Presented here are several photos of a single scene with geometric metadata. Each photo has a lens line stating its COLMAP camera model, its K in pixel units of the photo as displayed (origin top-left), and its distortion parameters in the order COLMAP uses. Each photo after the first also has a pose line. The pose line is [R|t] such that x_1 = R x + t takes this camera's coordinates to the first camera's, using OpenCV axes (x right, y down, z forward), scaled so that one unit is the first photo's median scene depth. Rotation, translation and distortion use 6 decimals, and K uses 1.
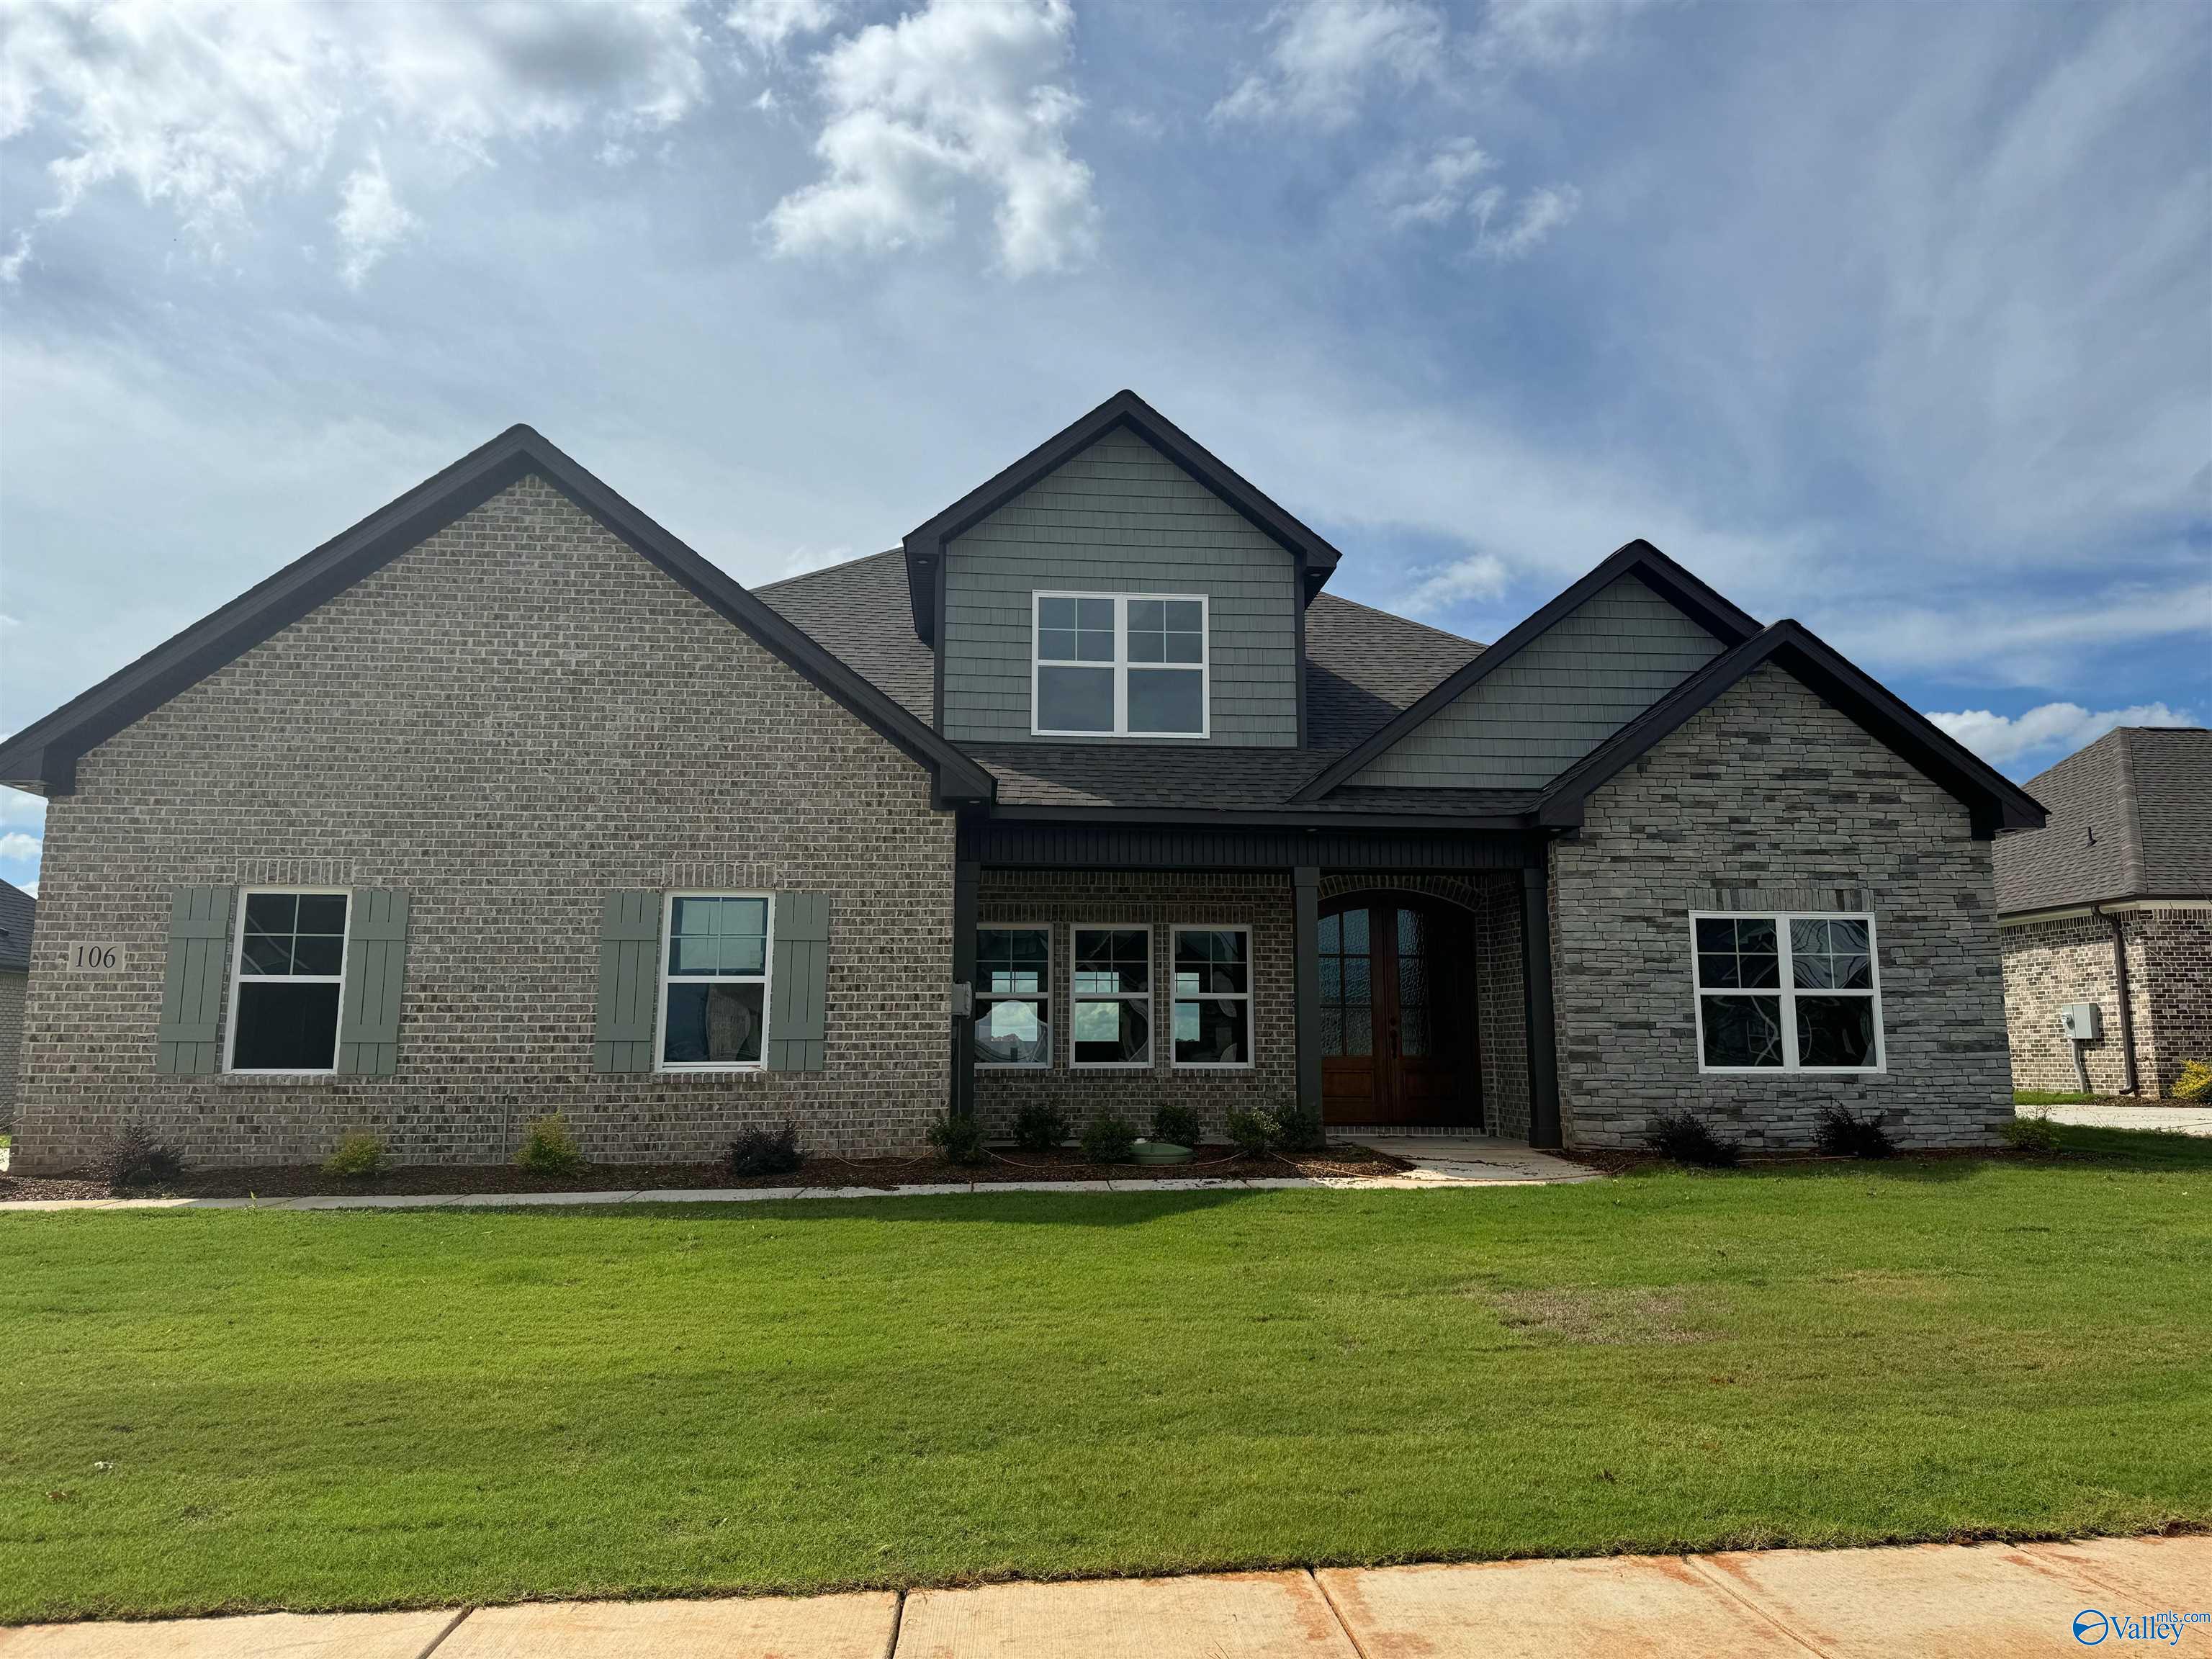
lens RADIAL K [[1524.3, 0, 1107.2], [0, 1524.3, 822.5], [0, 0, 1]] dist [0.121348, -0.008520]
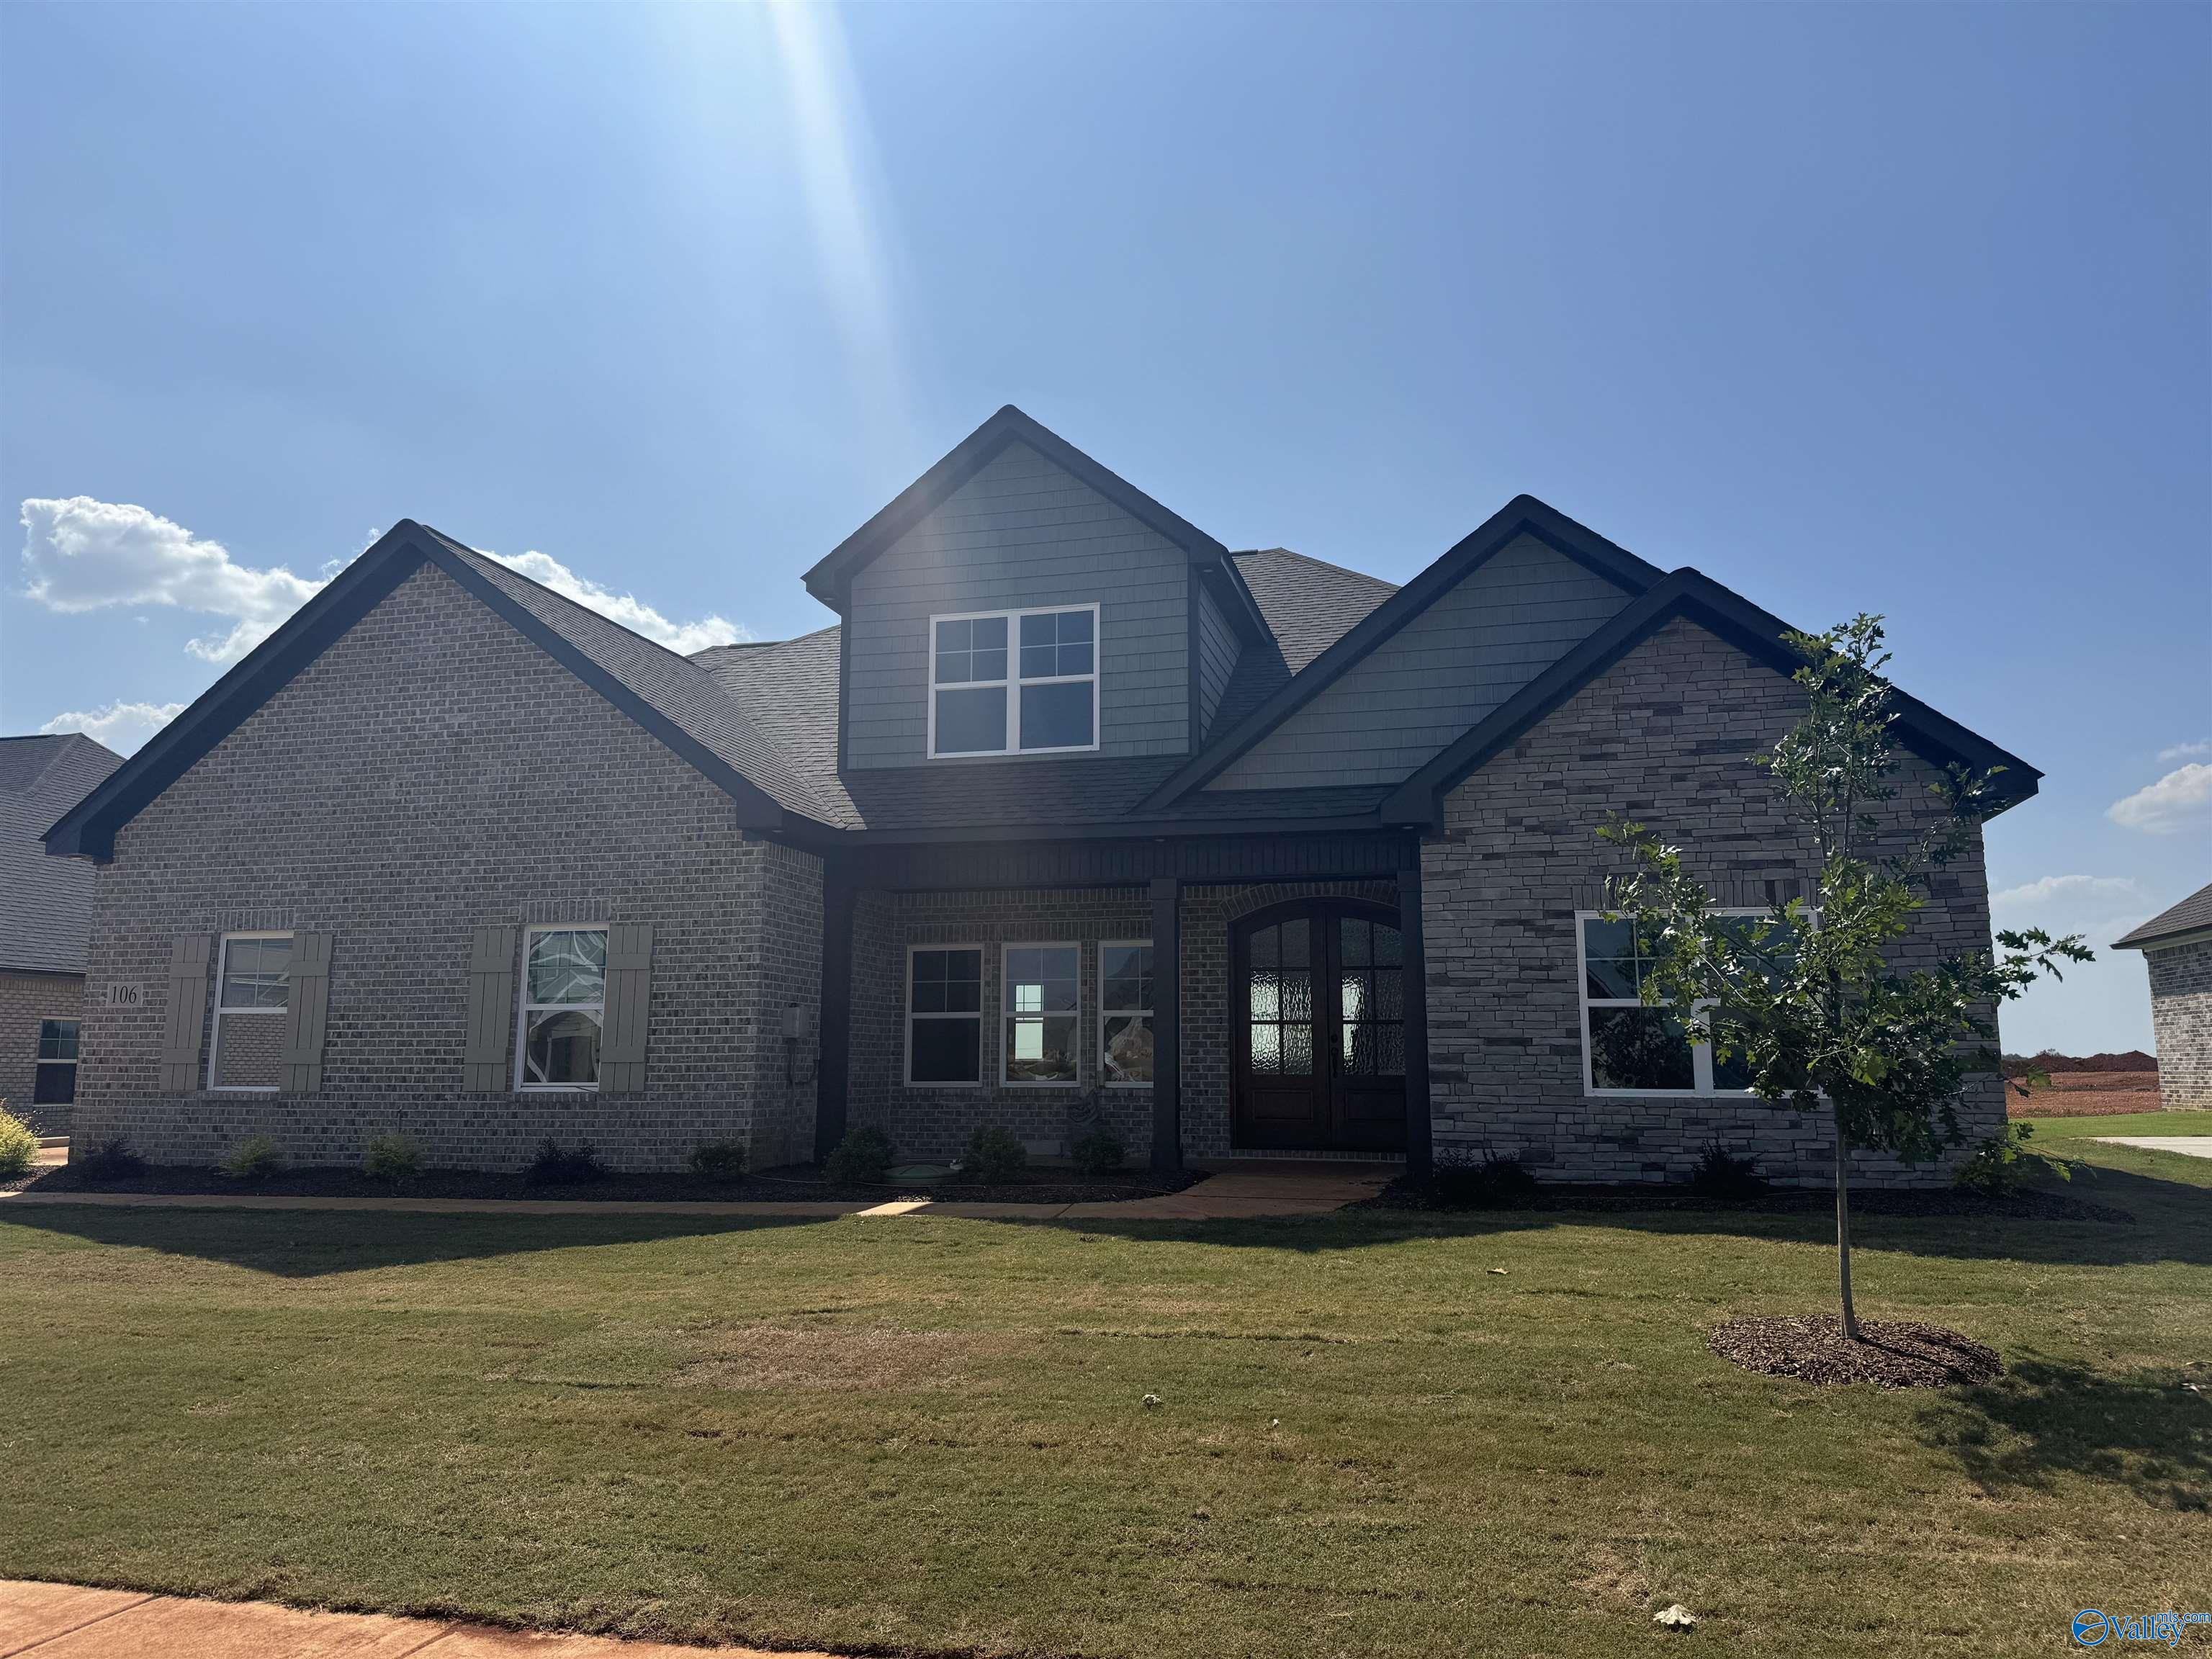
lens RADIAL K [[1524.3, 0, 1105.2], [0, 1524.3, 839.3], [0, 0, 1]] dist [0.121348, -0.008520]
pose [[0.939306, -0.048235, -0.339673, 0.469009], [0.049667, 0.998756, -0.004481, 0.007491], [0.339466, -0.012661, 0.940533, 0.097374]]
